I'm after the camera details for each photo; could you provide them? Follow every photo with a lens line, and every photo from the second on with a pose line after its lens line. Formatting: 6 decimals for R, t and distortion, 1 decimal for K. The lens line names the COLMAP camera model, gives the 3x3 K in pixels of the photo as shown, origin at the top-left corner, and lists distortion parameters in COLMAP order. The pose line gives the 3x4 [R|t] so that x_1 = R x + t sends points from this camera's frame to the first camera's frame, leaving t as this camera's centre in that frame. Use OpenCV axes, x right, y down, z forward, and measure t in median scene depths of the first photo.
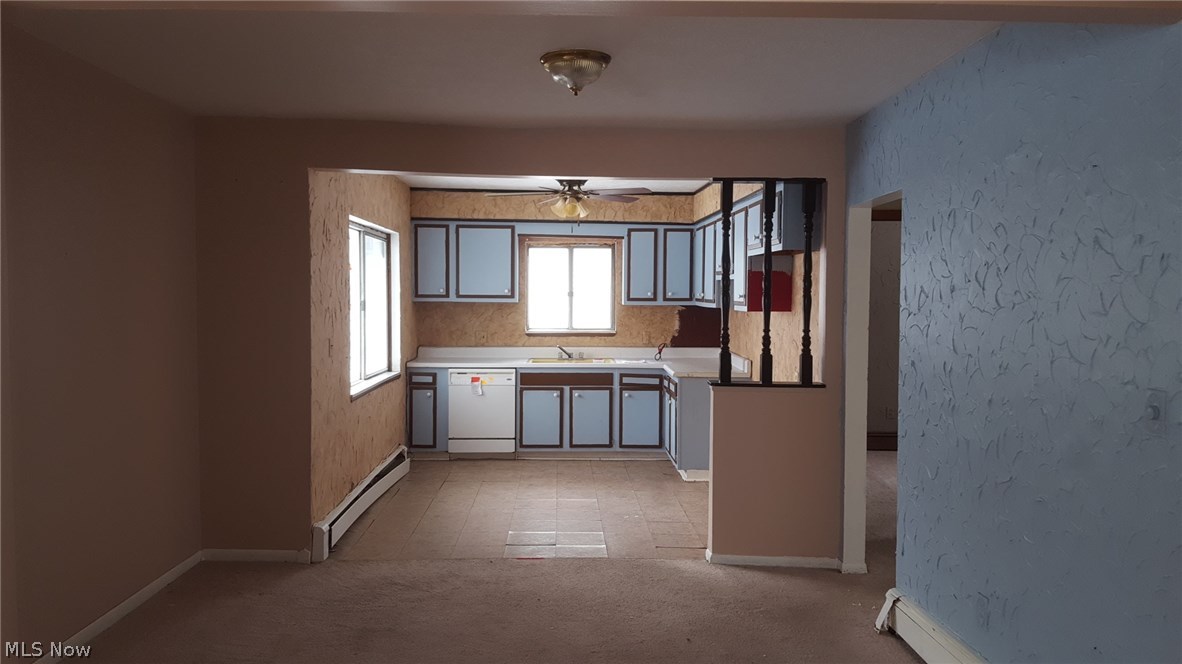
lens RADIAL K [[874.2, 0, 602.0], [0, 874.2, 328.2], [0, 0, 1]] dist [0.147115, -0.290825]
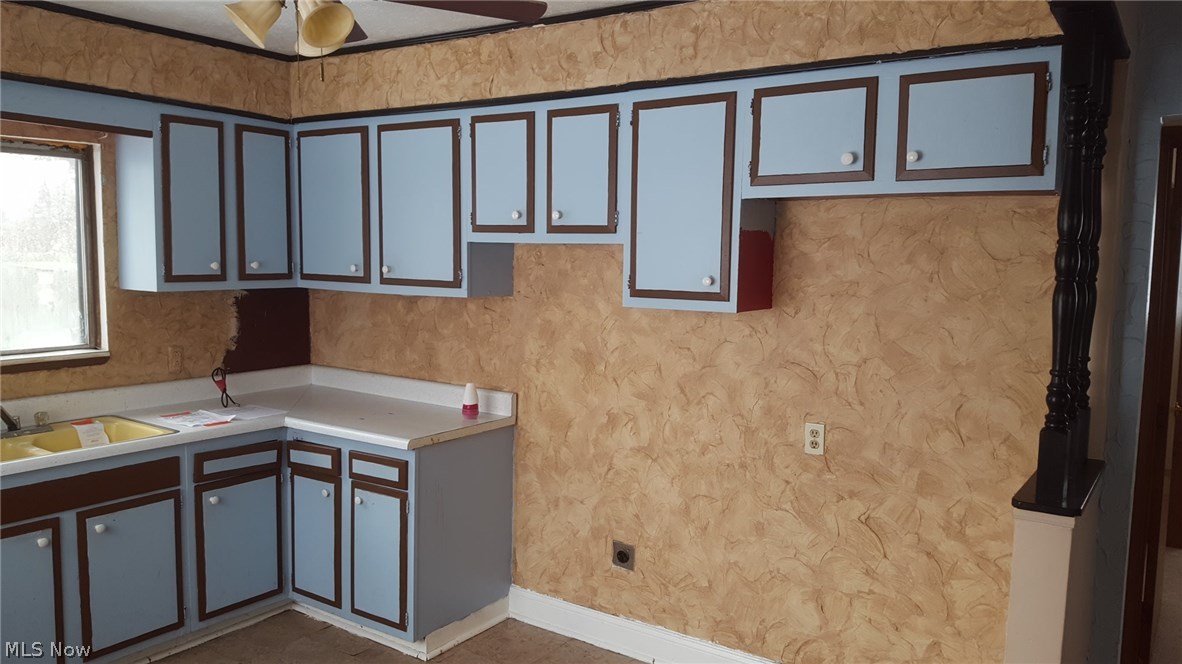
lens RADIAL K [[874.2, 0, 602.0], [0, 874.2, 328.2], [0, 0, 1]] dist [0.147115, -0.290825]
pose [[0.586978, -0.067237, 0.806806, -0.204875], [0.023555, 0.997542, 0.065995, -0.032912], [-0.809260, -0.019734, 0.587119, 0.574041]]
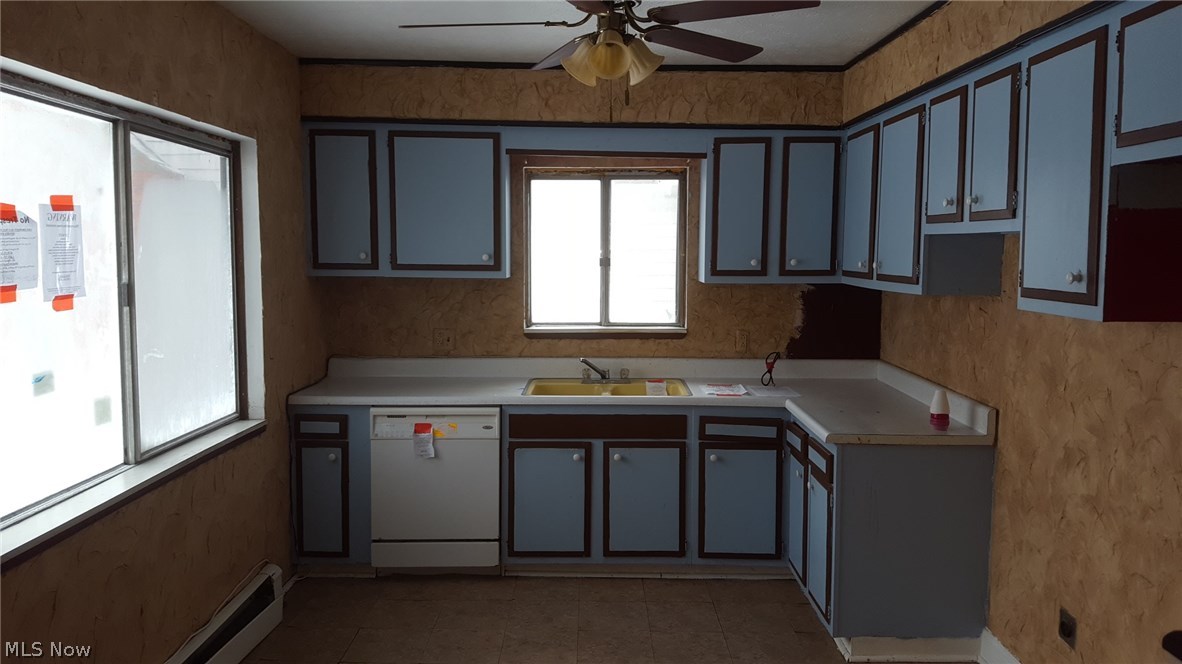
lens RADIAL K [[874.2, 0, 602.0], [0, 874.2, 328.2], [0, 0, 1]] dist [0.147115, -0.290825]
pose [[0.999364, 0.003029, -0.035522, -0.019074], [-0.001381, 0.998925, 0.046330, -0.024188], [0.035624, -0.046251, 0.998294, 0.470390]]
